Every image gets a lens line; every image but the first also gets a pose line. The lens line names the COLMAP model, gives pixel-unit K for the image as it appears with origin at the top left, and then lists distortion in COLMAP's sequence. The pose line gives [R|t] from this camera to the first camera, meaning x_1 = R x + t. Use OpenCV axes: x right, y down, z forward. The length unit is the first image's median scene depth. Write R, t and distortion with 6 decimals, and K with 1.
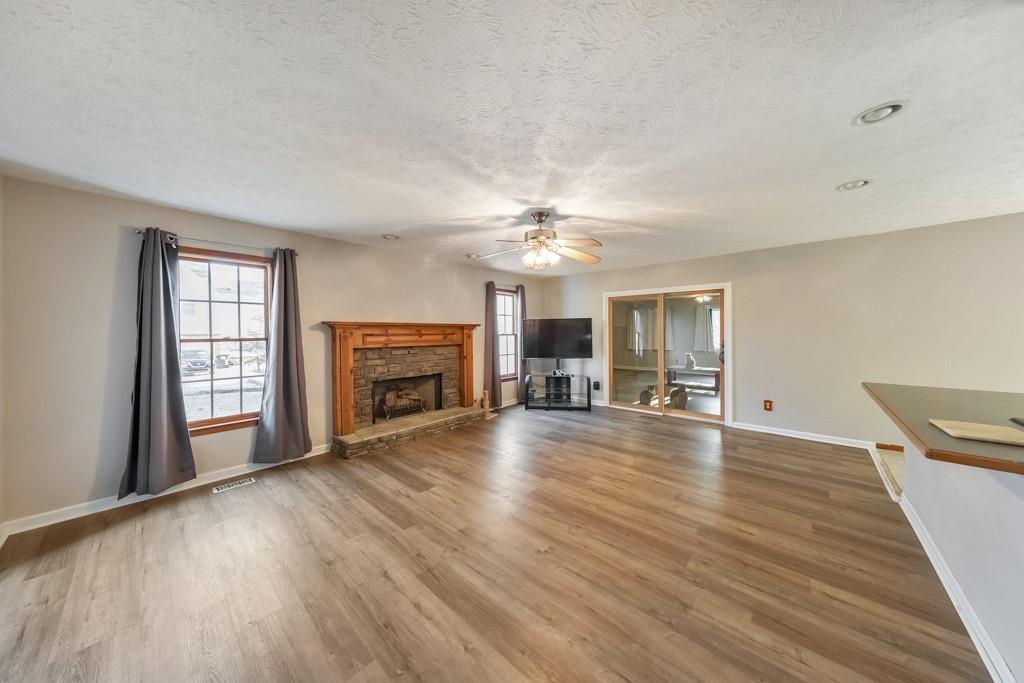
lens RADIAL K [[324.8, 0, 512.4], [0, 324.8, 333.4], [0, 0, 1]] dist [0.008494, -0.000128]
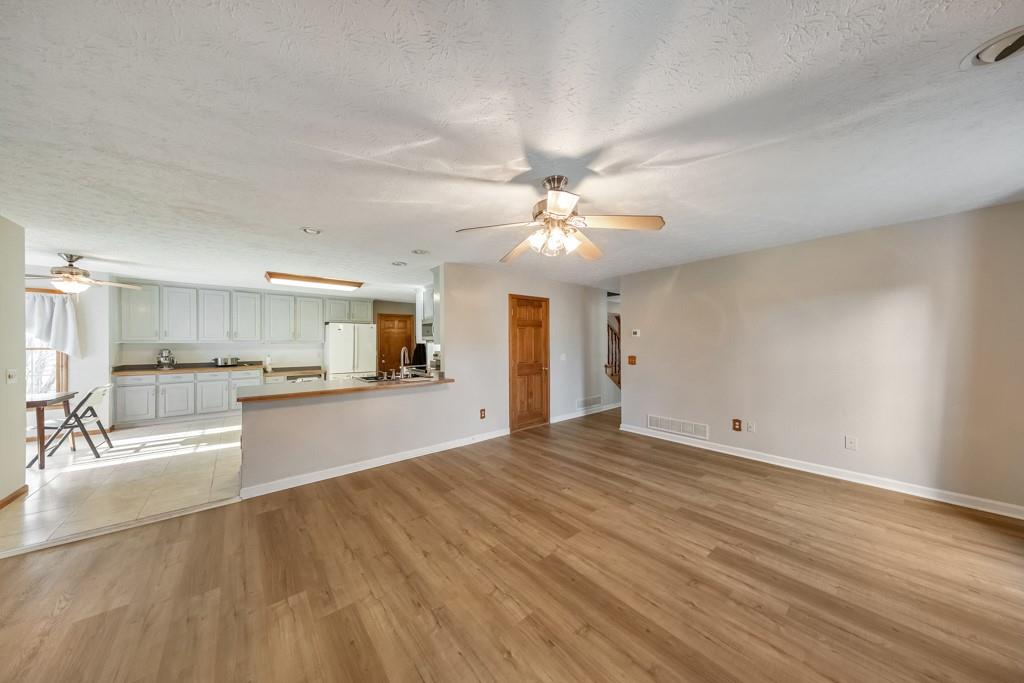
lens RADIAL K [[324.8, 0, 512.5], [0, 324.8, 341.0], [0, 0, 1]] dist [0.008494, -0.000128]
pose [[-0.990302, 0.013051, 0.138314, 0.082344], [0.013264, 0.999912, 0.000615, -0.014219], [-0.138293, 0.002444, -0.990388, 1.695530]]
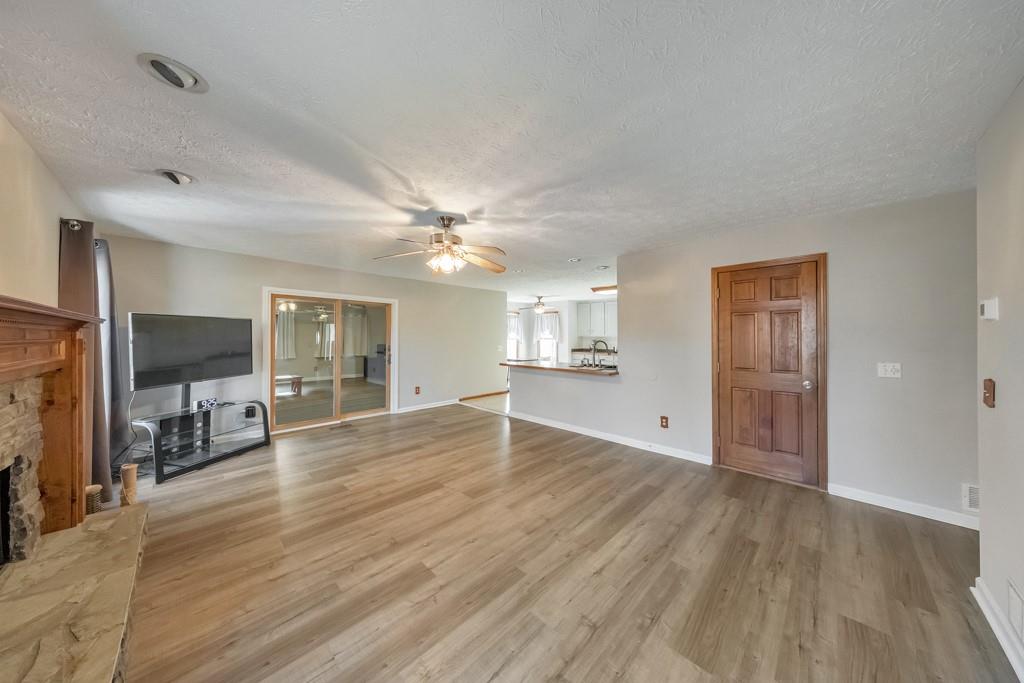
lens RADIAL K [[324.8, 0, 511.8], [0, 324.8, 337.1], [0, 0, 1]] dist [0.008494, -0.000128]
pose [[0.053263, 0.008248, 0.998546, -0.872405], [0.001602, 0.999964, -0.008345, 0.001761], [-0.998579, 0.002045, 0.053248, 0.737265]]
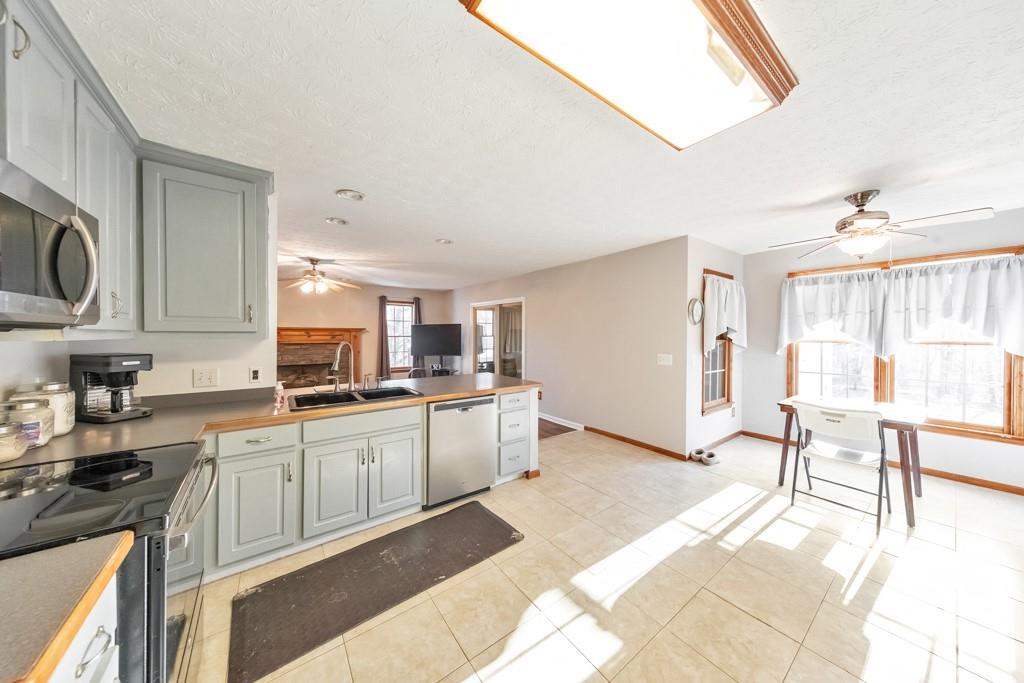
lens RADIAL K [[324.8, 0, 514.4], [0, 324.8, 339.2], [0, 0, 1]] dist [0.008494, -0.000128]
pose [[0.979547, 0.015080, -0.200652, 1.308305], [-0.012021, 0.999792, 0.016454, -0.020380], [0.200858, -0.013706, 0.979524, -0.332416]]
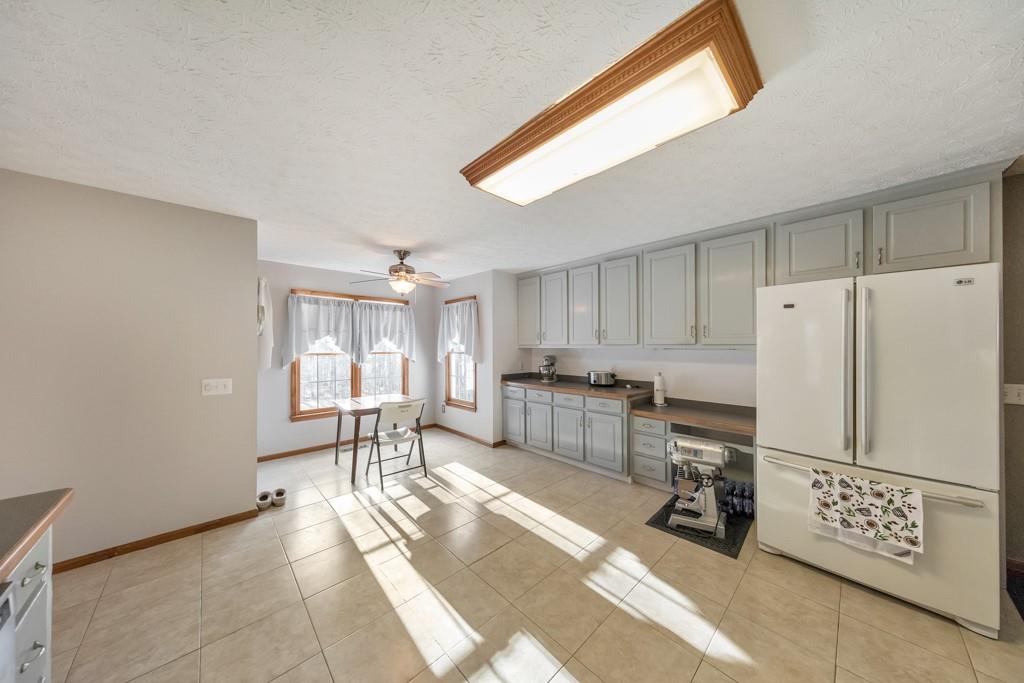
lens RADIAL K [[324.8, 0, 509.4], [0, 324.8, 343.9], [0, 0, 1]] dist [0.008494, -0.000128]
pose [[0.087635, 0.017917, 0.995992, 0.850160], [0.005647, 0.999813, -0.018482, -0.020318], [-0.996137, 0.007244, 0.087517, 0.156793]]
